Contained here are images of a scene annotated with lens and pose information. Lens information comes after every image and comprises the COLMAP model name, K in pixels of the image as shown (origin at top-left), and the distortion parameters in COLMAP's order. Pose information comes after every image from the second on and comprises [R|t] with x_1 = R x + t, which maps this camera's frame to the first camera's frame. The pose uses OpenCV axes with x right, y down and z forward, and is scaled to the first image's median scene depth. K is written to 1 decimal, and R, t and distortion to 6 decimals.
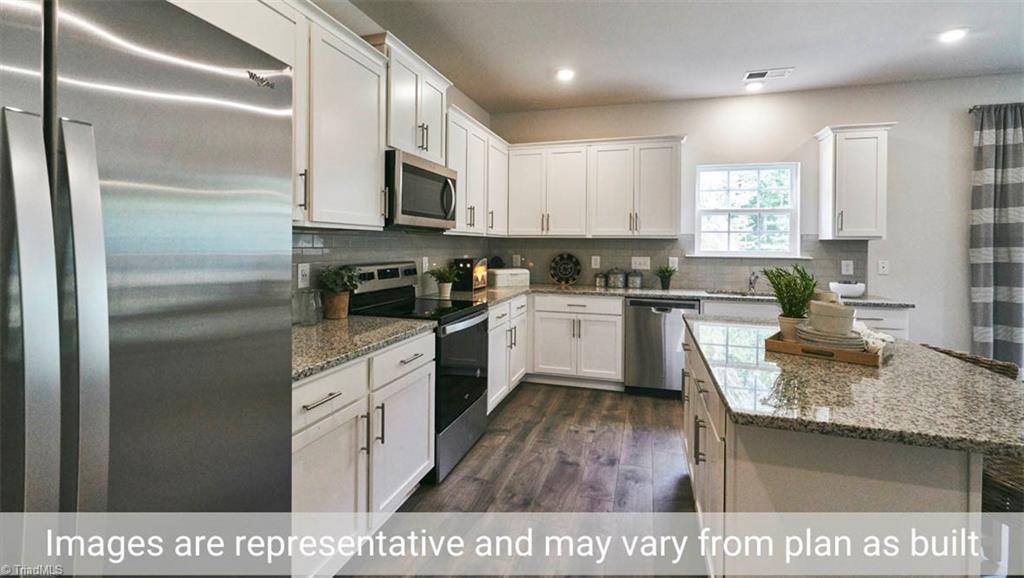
lens RADIAL K [[459.3, 0, 512.3], [0, 459.3, 244.3], [0, 0, 1]] dist [0.000733, 0.000000]
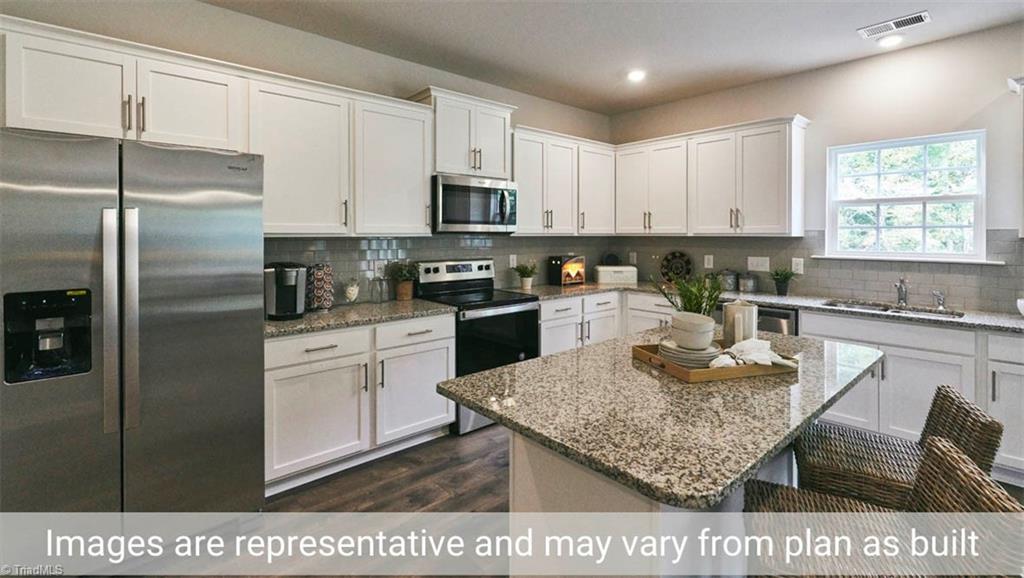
lens RADIAL K [[459.3, 0, 508.9], [0, 459.3, 237.9], [0, 0, 1]] dist [0.010417, 0.000194]
pose [[0.851475, -0.004973, -0.524372, 0.366448], [0.007267, 0.999971, 0.002317, -0.016121], [0.524345, -0.005784, 0.851486, -0.006212]]
